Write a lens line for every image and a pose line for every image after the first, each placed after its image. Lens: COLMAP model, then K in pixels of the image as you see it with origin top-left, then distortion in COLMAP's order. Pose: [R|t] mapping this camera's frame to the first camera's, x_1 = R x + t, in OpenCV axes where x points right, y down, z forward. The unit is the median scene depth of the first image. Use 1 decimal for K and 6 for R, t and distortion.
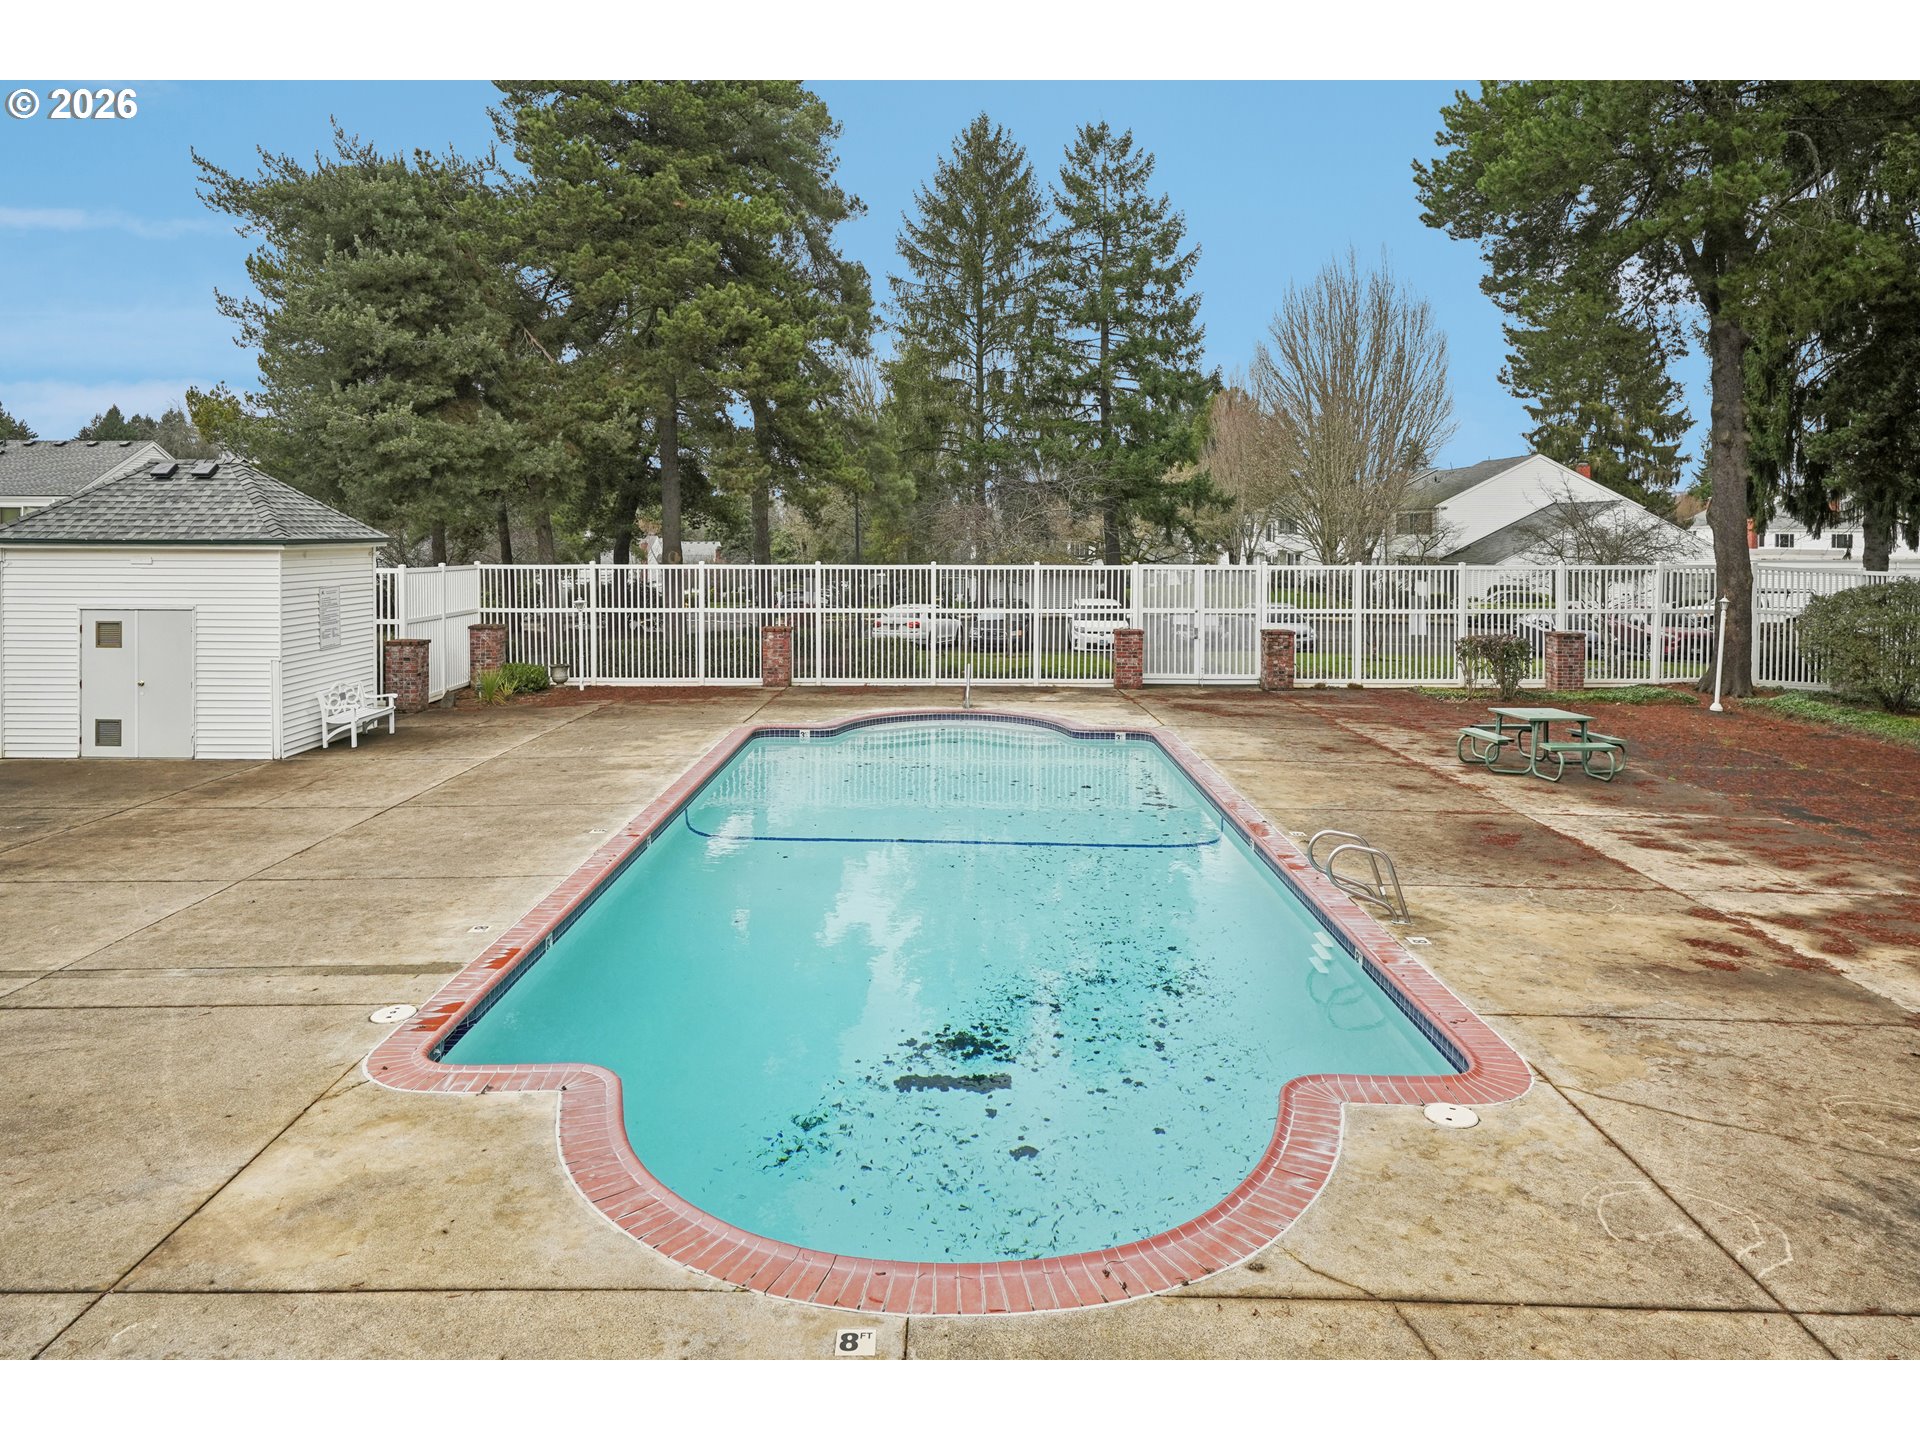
lens RADIAL K [[1225.1, 0, 935.1], [0, 1225.1, 557.6], [0, 0, 1]] dist [-0.008445, 0.002896]
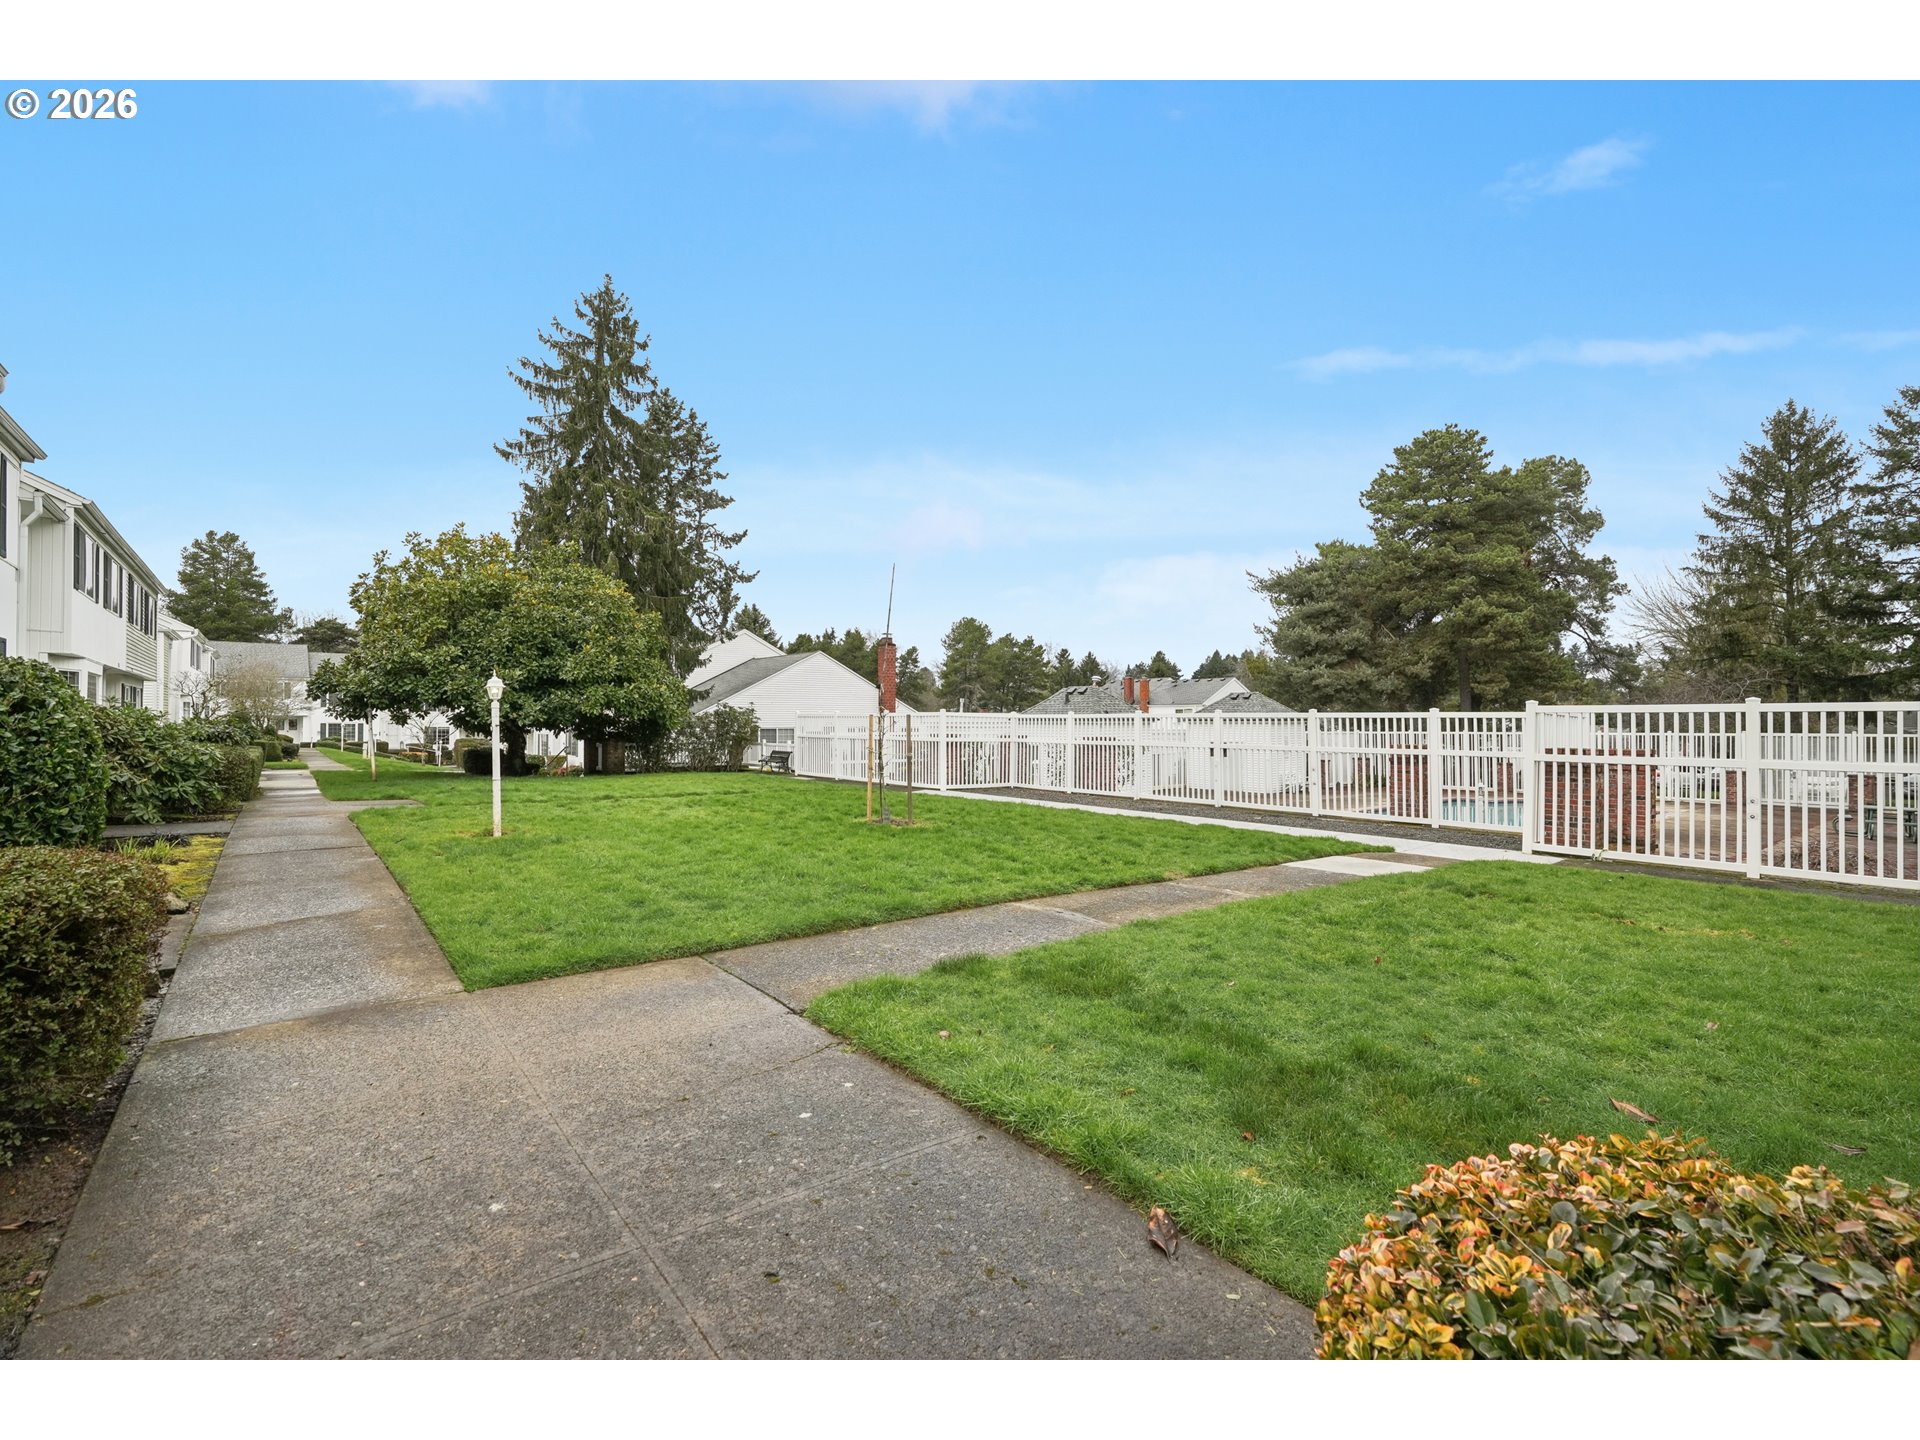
lens RADIAL K [[866.9, 0, 957.4], [0, 866.9, 710.2], [0, 0, 1]] dist [-0.004359, 0.001319]
pose [[0.635835, -0.014857, -0.771682, 0.397209], [-0.011842, 0.999509, -0.029000, 0.022246], [0.771734, 0.027578, 0.635347, -0.602166]]
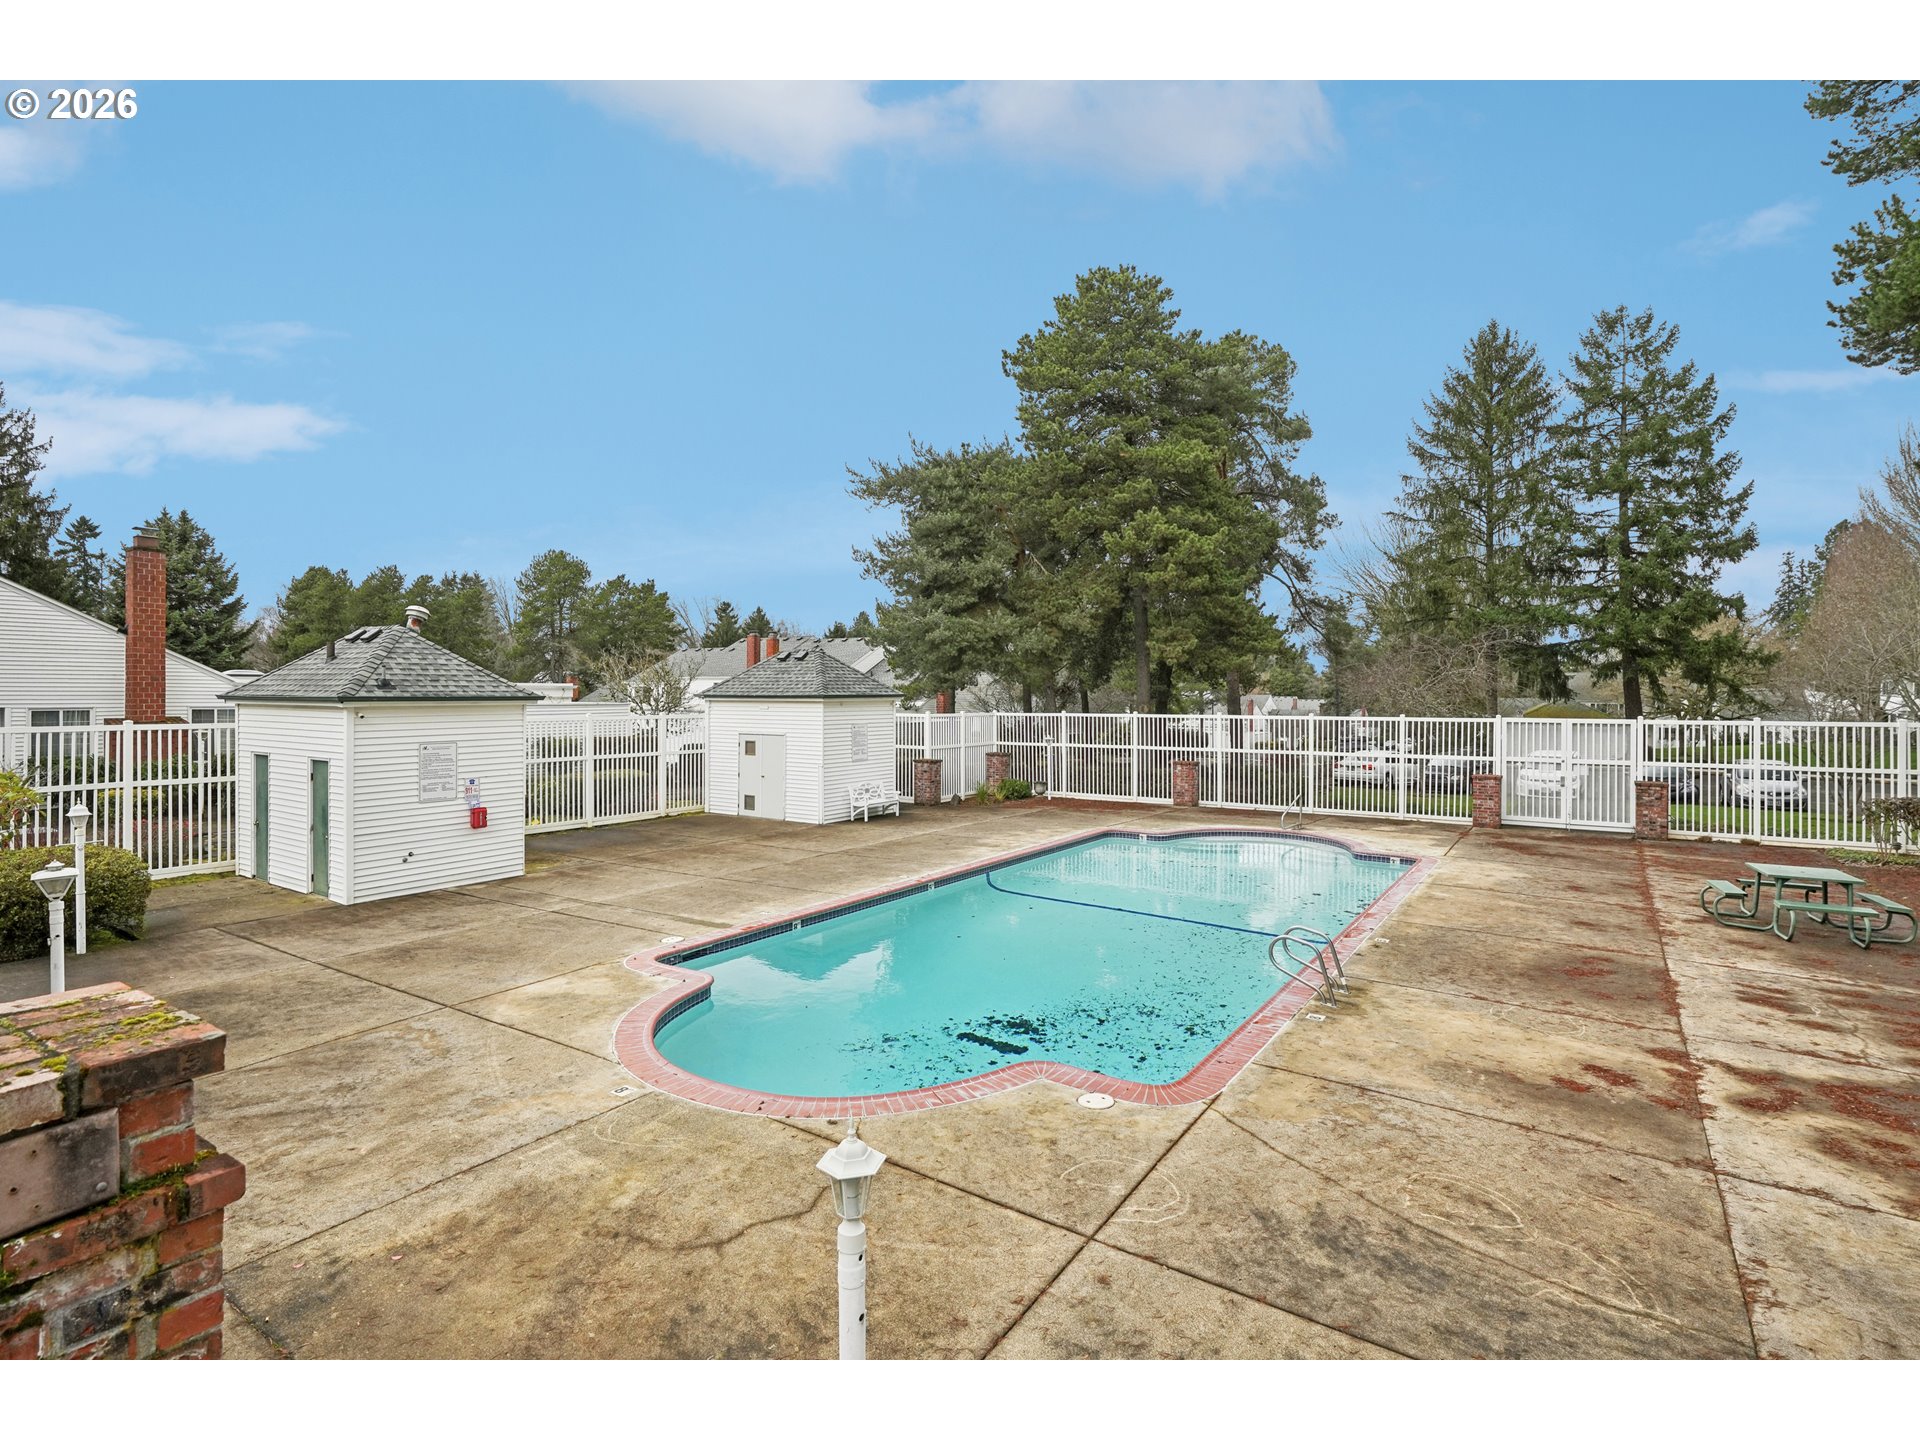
lens RADIAL K [[948.3, 0, 951.2], [0, 948.3, 694.8], [0, 0, 1]] dist [-0.012461, 0.002834]
pose [[0.833828, -0.000743, -0.552024, 0.224545], [-0.008501, 0.999863, -0.014186, 0.001220], [0.551959, 0.016521, 0.833707, -0.002377]]
